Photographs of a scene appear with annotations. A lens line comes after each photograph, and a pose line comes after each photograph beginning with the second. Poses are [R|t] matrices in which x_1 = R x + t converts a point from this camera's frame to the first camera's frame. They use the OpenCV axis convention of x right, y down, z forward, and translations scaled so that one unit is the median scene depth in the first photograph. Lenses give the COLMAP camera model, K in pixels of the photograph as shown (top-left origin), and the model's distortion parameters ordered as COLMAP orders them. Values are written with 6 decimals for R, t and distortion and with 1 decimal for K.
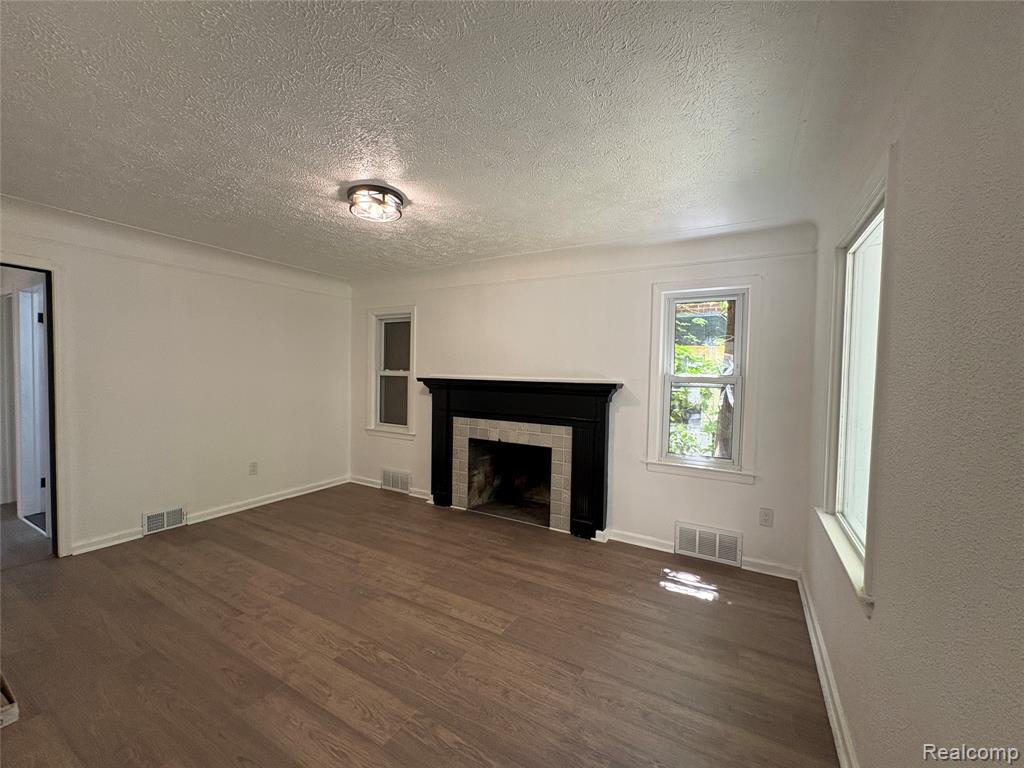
lens RADIAL K [[410.3, 0, 511.5], [0, 410.3, 386.3], [0, 0, 1]] dist [-0.003434, -0.000035]
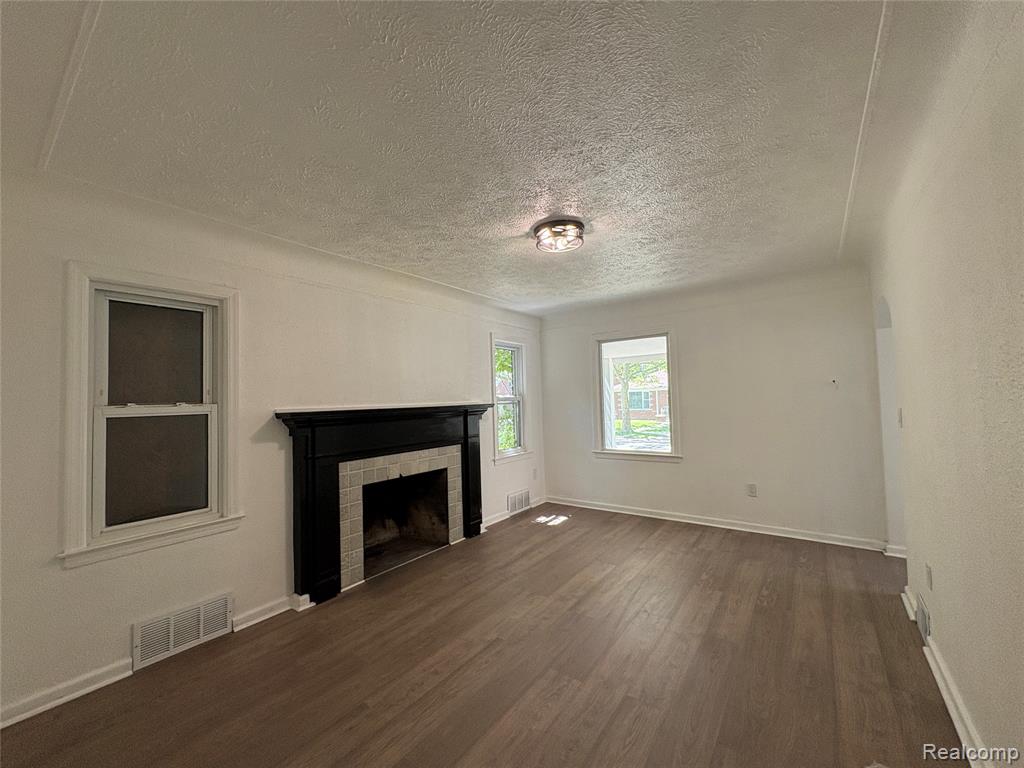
lens RADIAL K [[410.3, 0, 516.8], [0, 410.3, 387.9], [0, 0, 1]] dist [-0.003434, -0.000035]
pose [[0.110652, 0.001597, 0.993858, -0.993508], [0.063250, 0.997960, -0.008645, -0.038458], [-0.991844, 0.063818, 0.110326, 0.728565]]
